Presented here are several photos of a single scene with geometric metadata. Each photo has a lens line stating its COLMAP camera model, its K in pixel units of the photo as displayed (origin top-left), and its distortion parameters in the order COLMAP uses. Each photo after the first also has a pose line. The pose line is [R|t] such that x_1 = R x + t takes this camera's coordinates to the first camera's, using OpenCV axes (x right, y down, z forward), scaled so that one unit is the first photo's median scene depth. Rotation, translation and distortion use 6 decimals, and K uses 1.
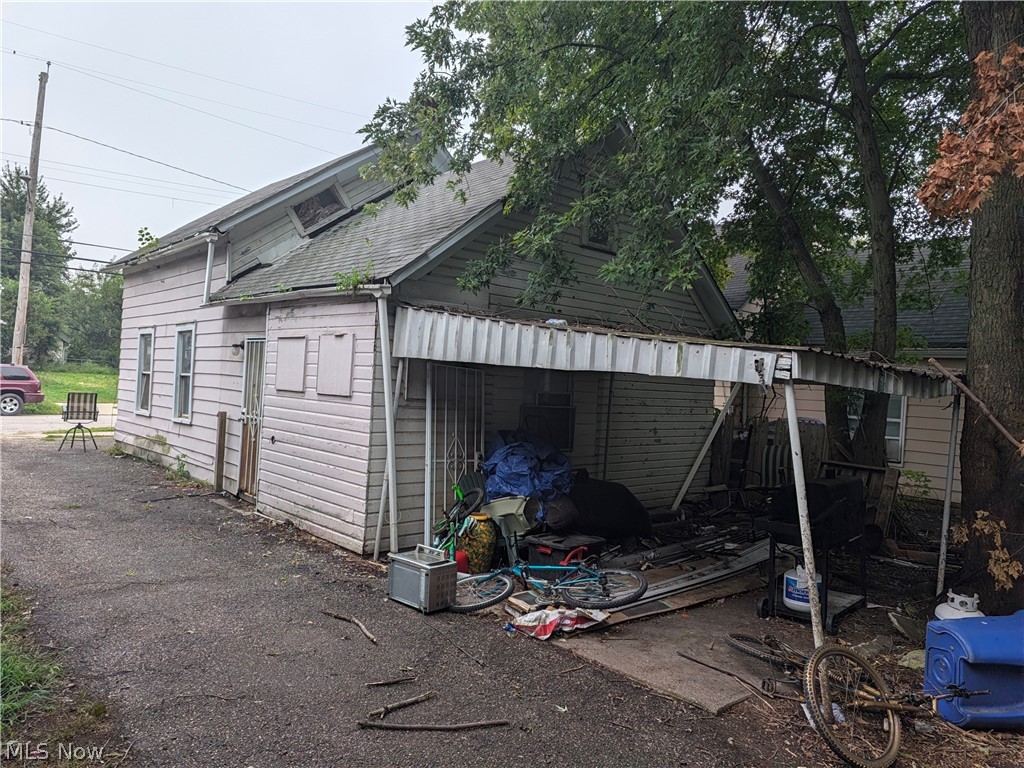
lens RADIAL K [[691.9, 0, 513.3], [0, 691.9, 387.4], [0, 0, 1]] dist [0.064807, -0.054924]
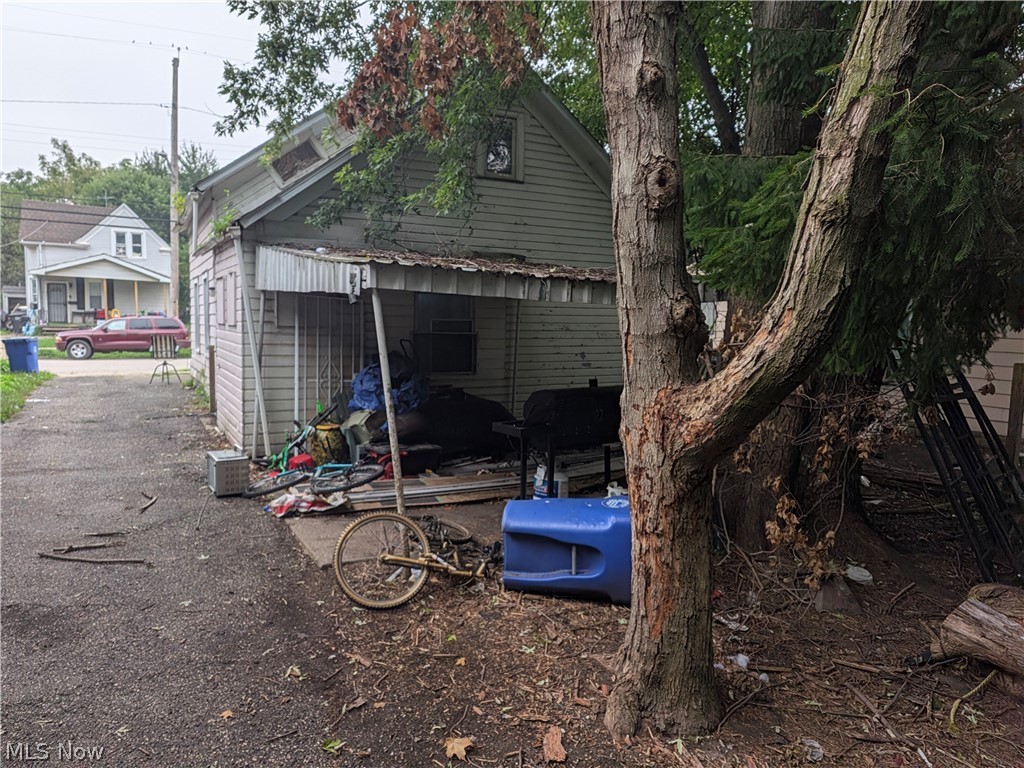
lens RADIAL K [[691.9, 0, 504.6], [0, 691.9, 390.6], [0, 0, 1]] dist [0.064807, -0.054924]
pose [[0.966861, -0.007299, -0.255197, 0.515581], [0.029564, 0.996067, 0.083522, 0.037625], [0.253584, -0.088299, 0.963275, -0.033214]]
